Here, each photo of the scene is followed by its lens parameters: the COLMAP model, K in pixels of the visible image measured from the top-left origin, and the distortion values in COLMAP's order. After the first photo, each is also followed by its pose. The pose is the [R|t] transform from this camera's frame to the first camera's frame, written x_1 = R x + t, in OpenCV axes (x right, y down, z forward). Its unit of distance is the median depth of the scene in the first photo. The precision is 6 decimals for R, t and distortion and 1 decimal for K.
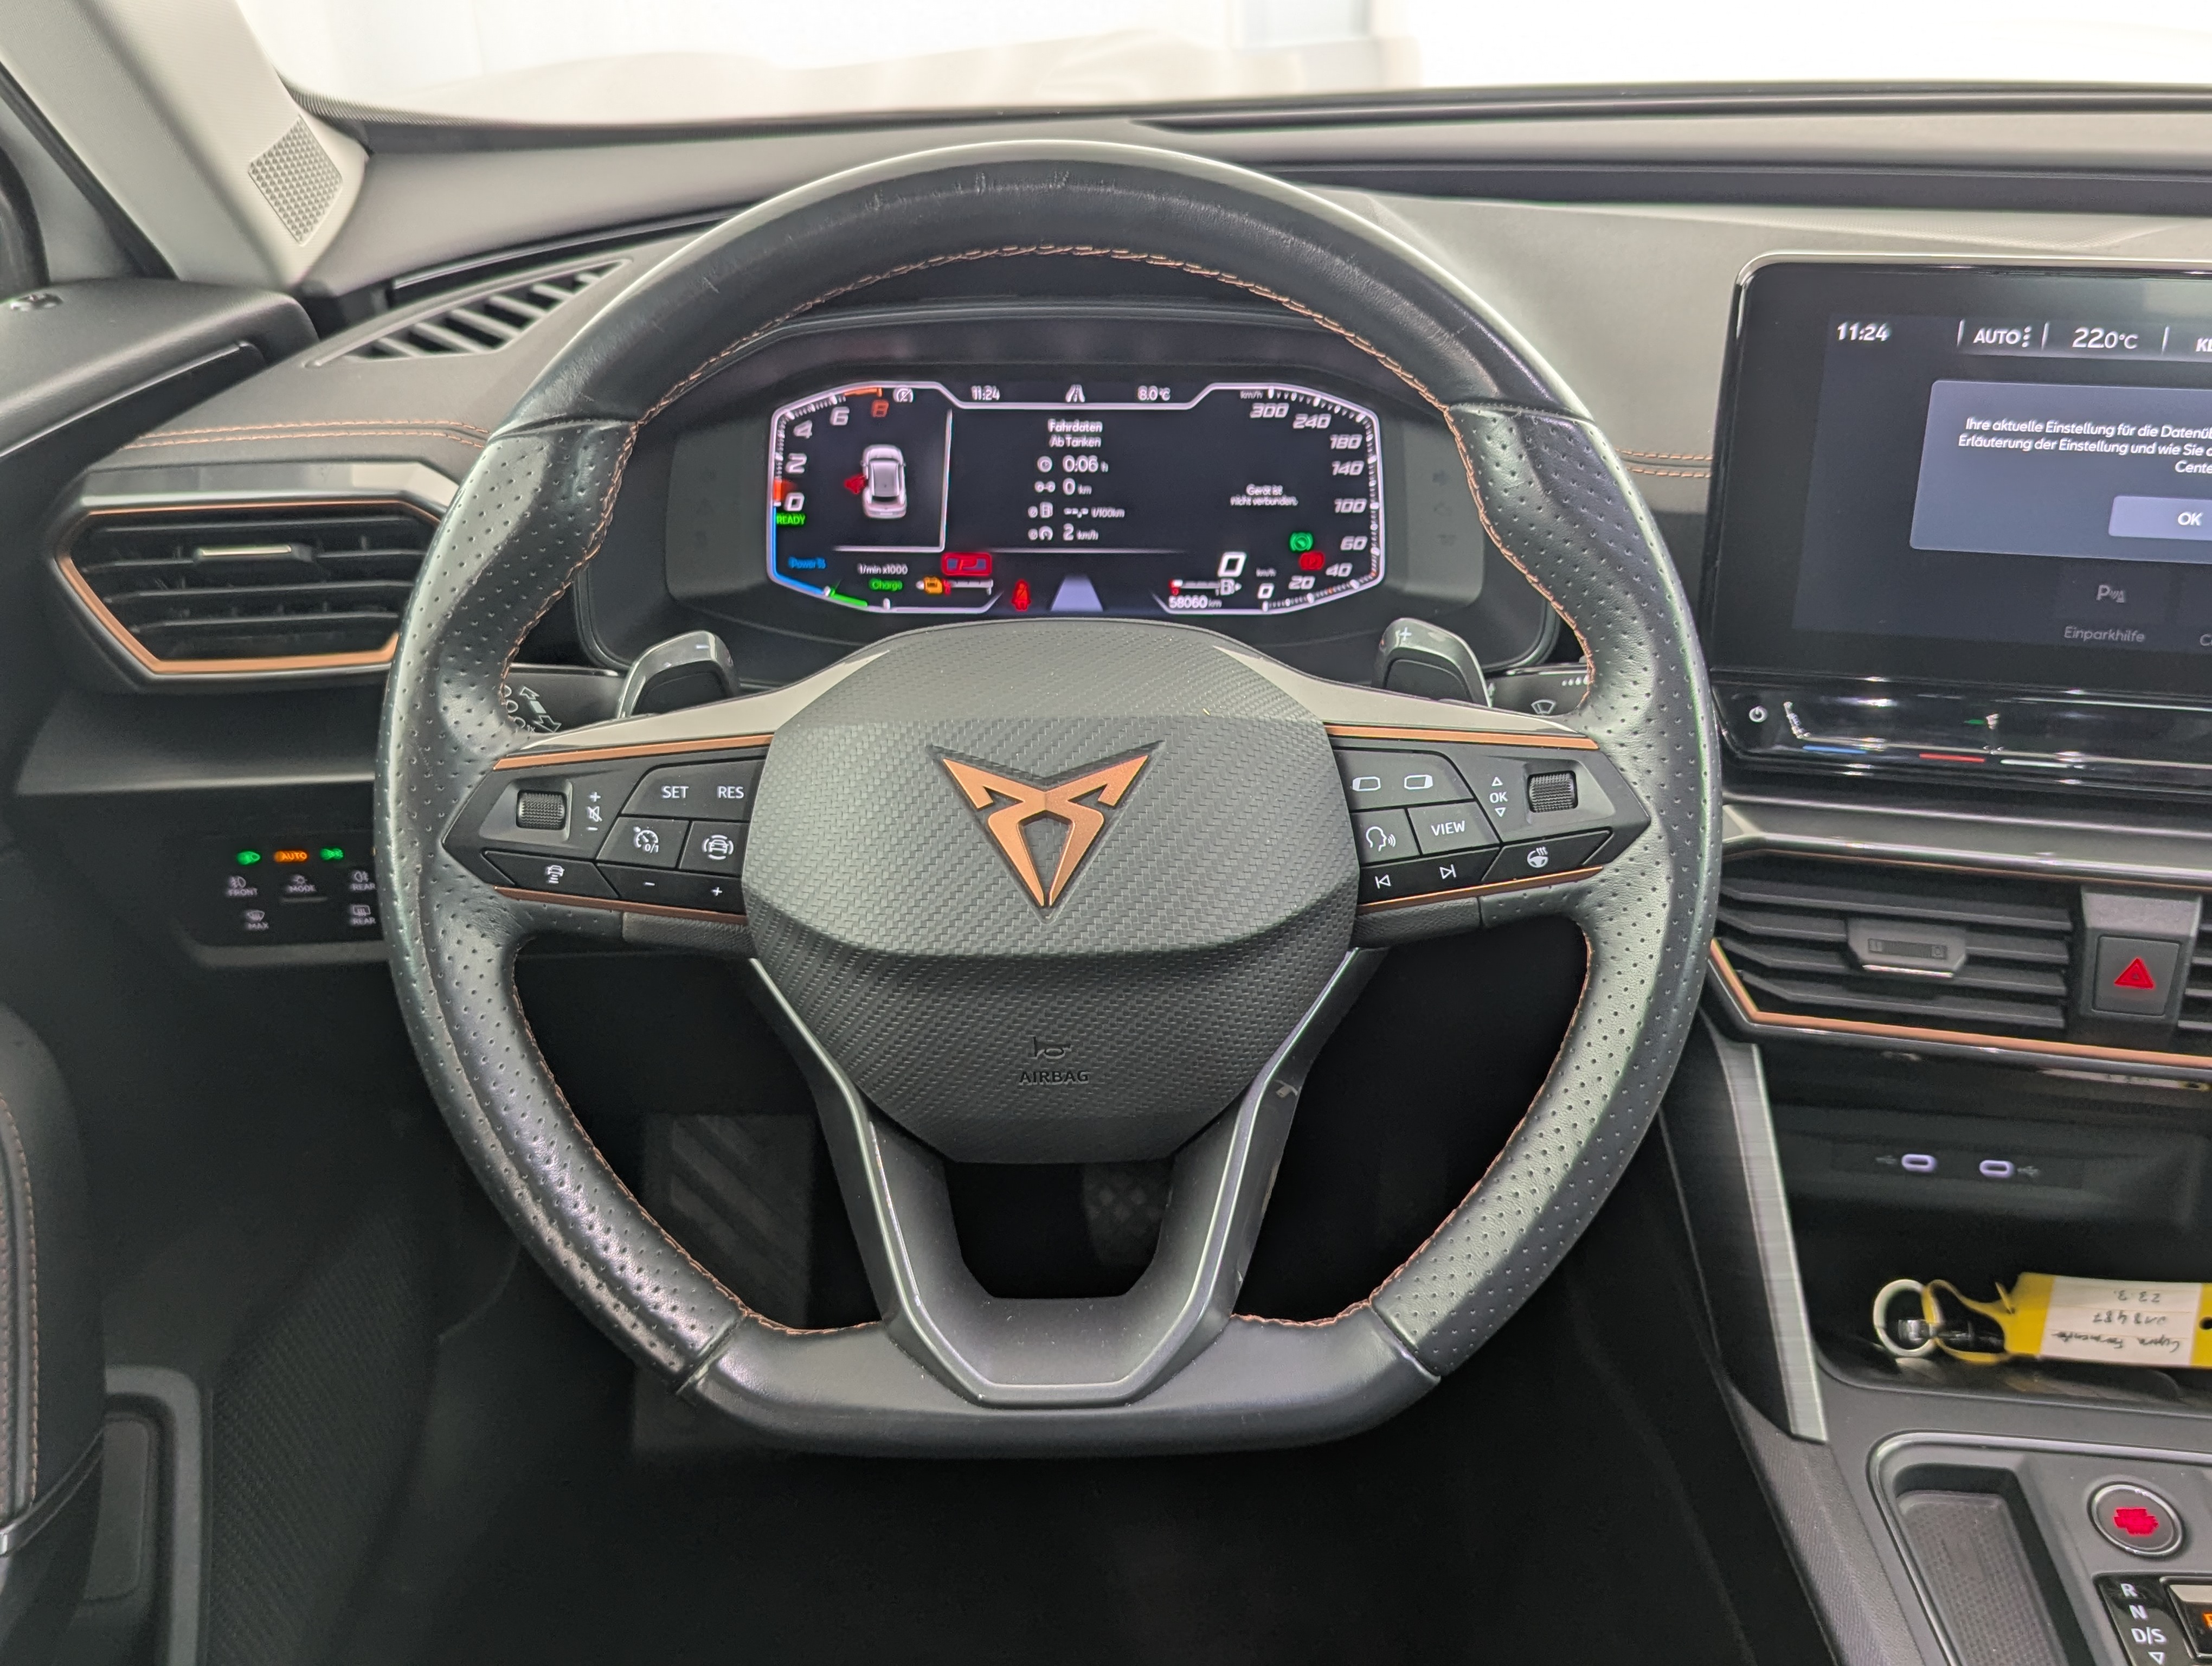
lens RADIAL K [[2140.1, 0, 1130.2], [0, 2140.1, 801.8], [0, 0, 1]] dist [0.105529, -0.237408]
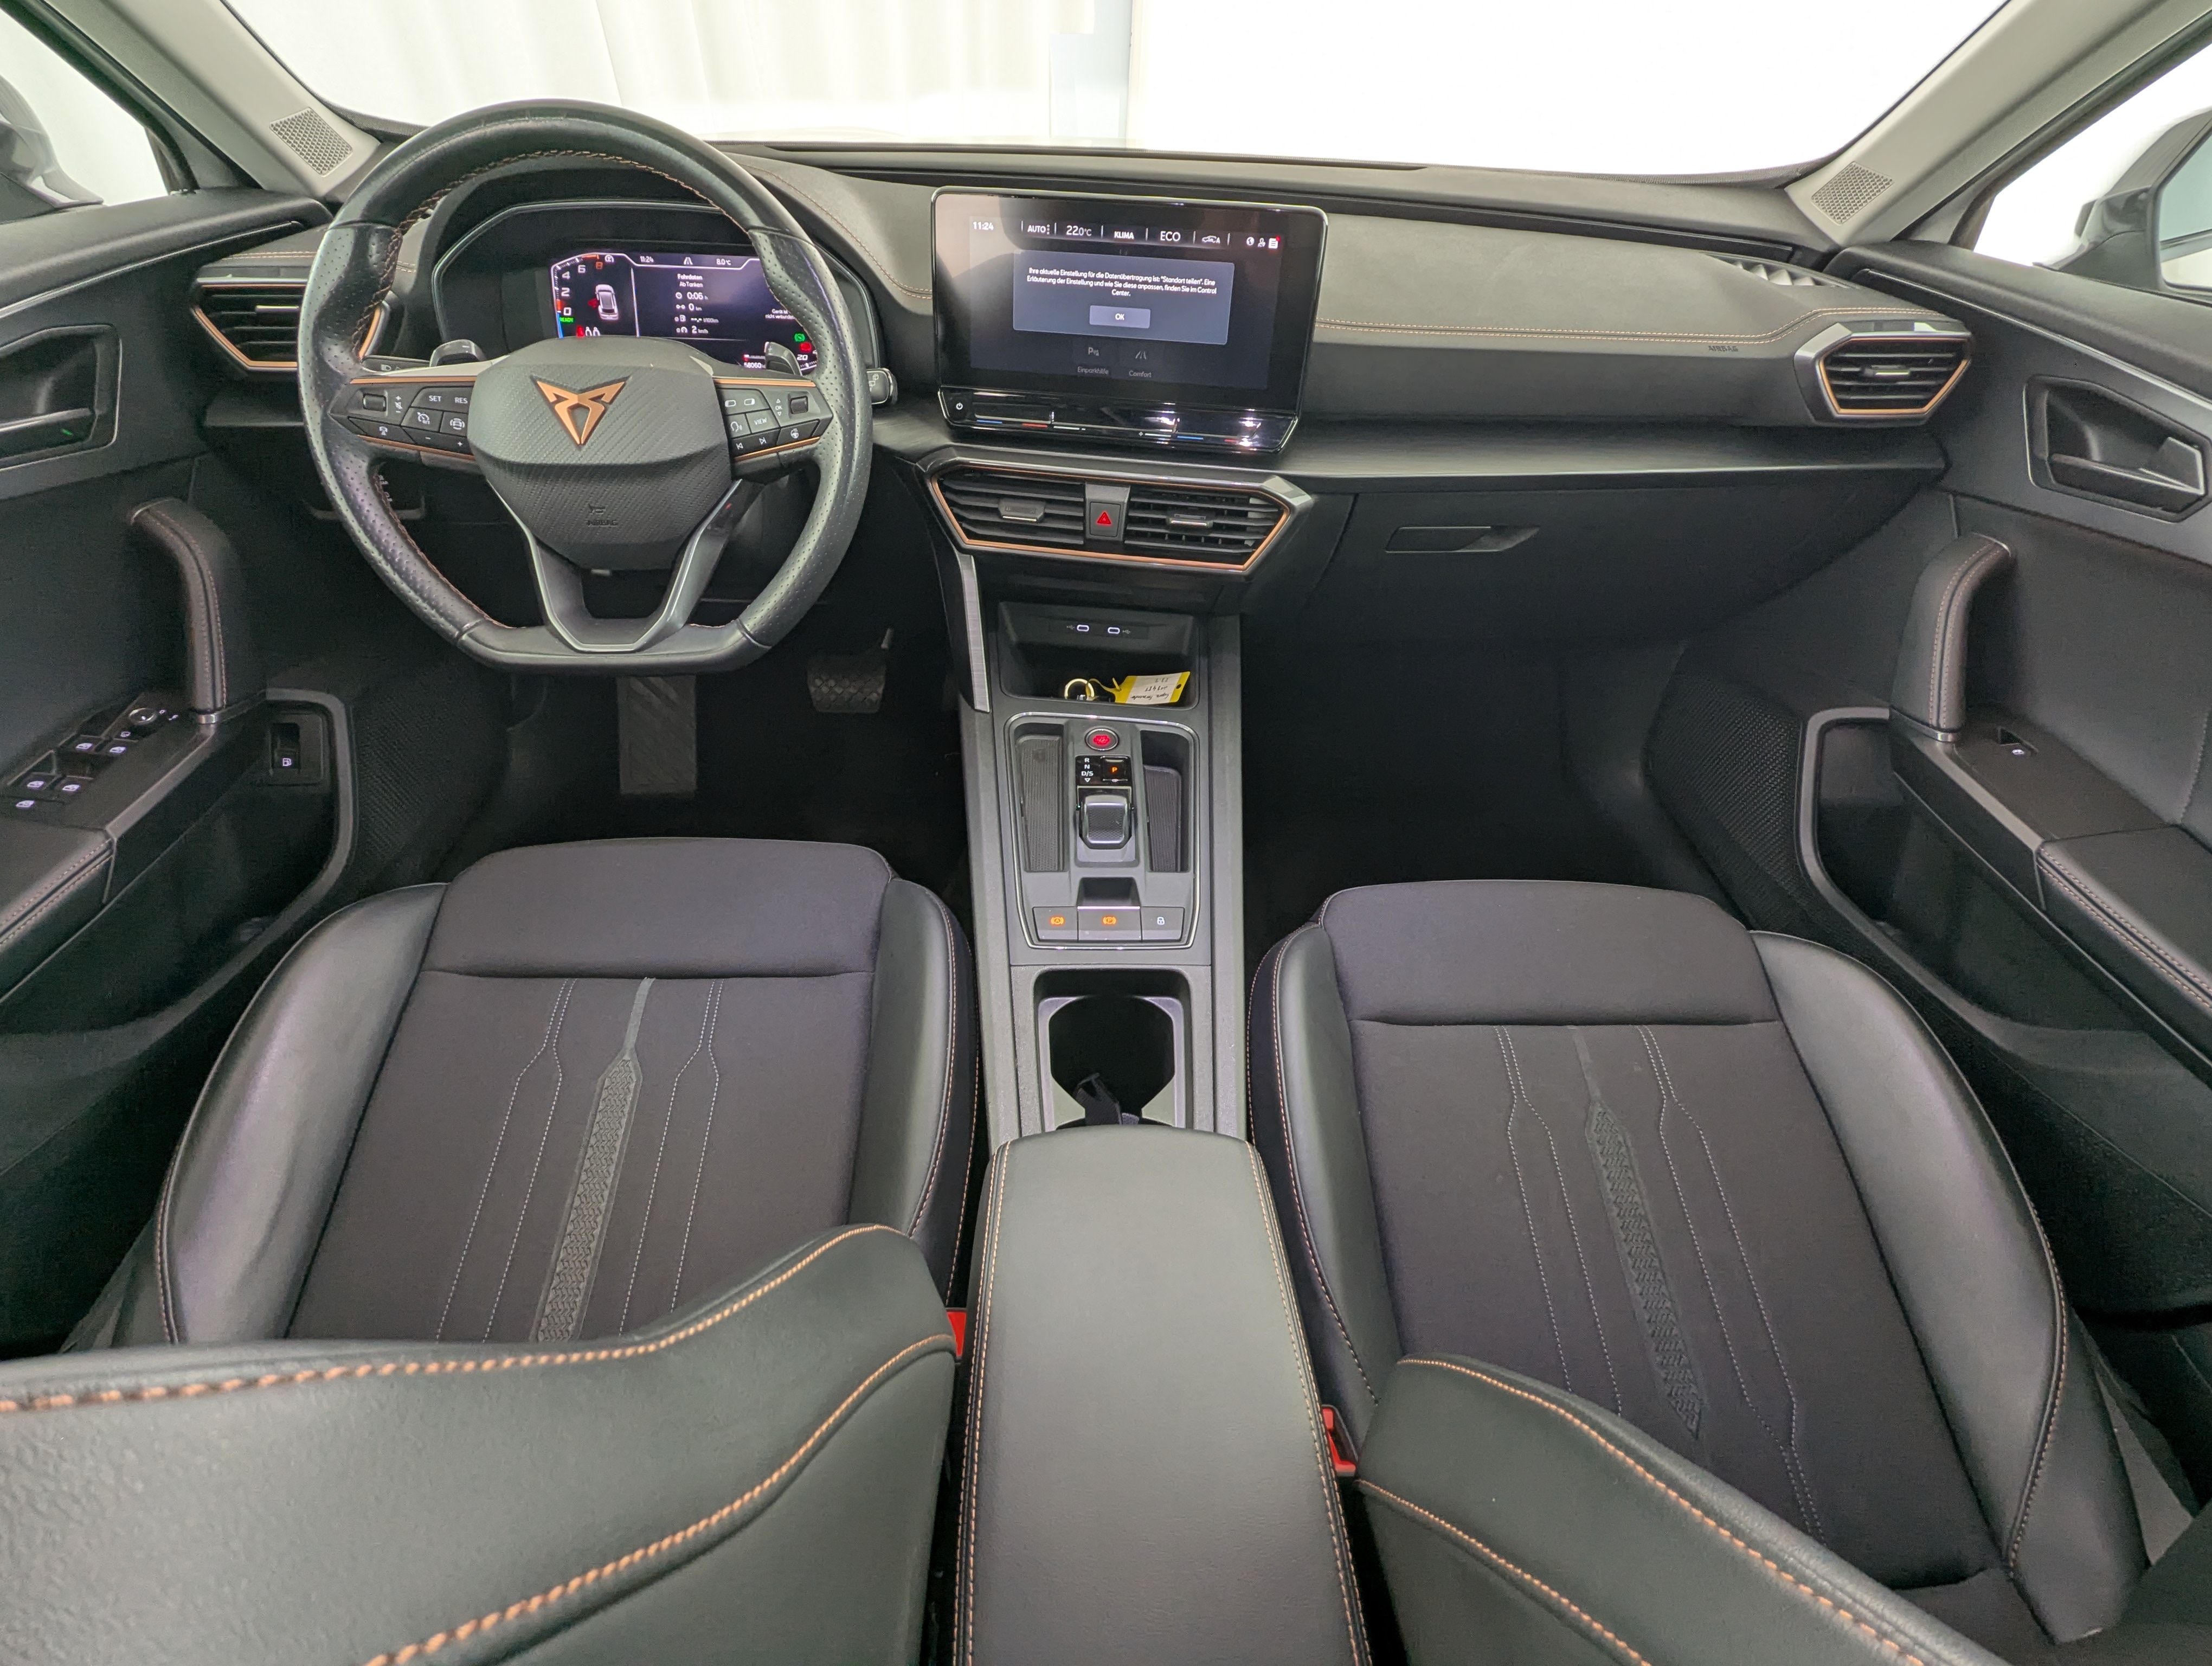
lens RADIAL K [[1051.8, 0, 1106.0], [0, 1051.8, 833.0], [0, 0, 1]] dist [-0.001901, 0.001481]
pose [[0.998378, 0.004366, 0.056762, 0.402691], [-0.015926, 0.978665, 0.204846, 0.185798], [-0.054657, -0.205418, 0.977147, -0.245706]]
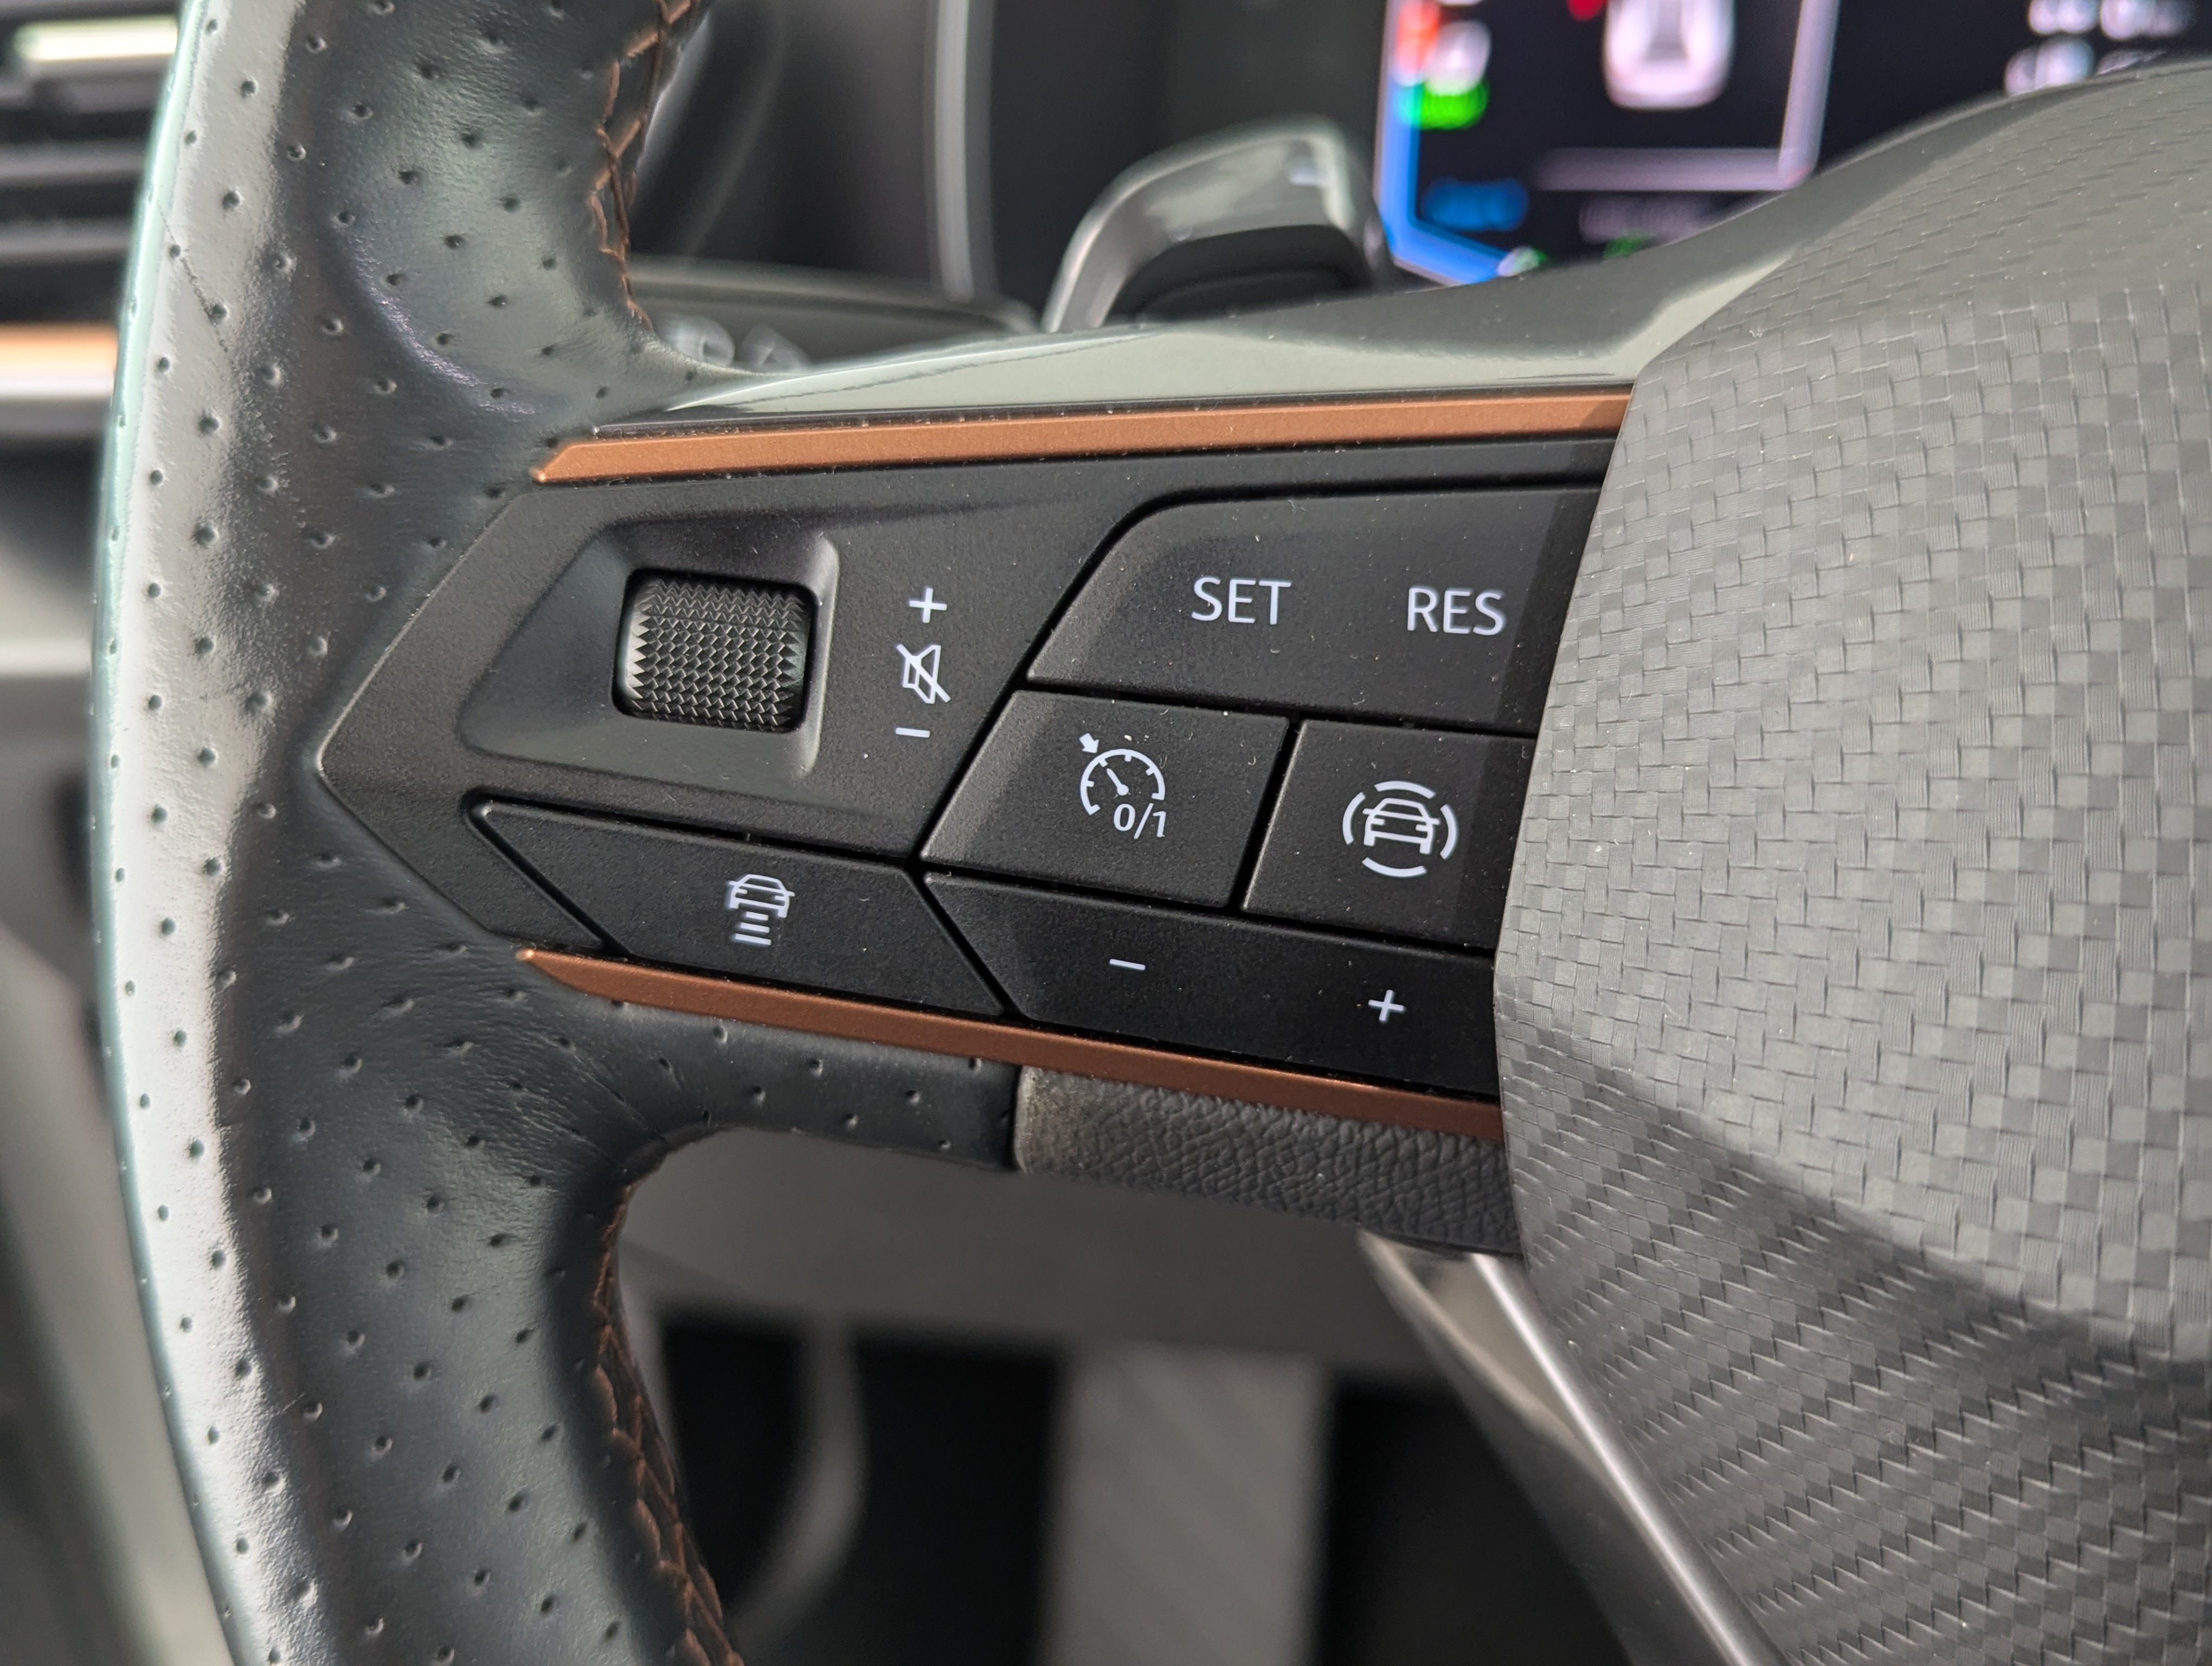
lens RADIAL K [[2322.0, 0, 1106.0], [0, 2322.0, 833.0], [0, 0, 1]] dist [0.046366, -0.035858]
pose [[0.980032, 0.043987, -0.193912, -0.148351], [-0.039782, 0.998882, 0.025530, 0.013776], [0.194819, -0.017306, 0.980687, 0.626145]]
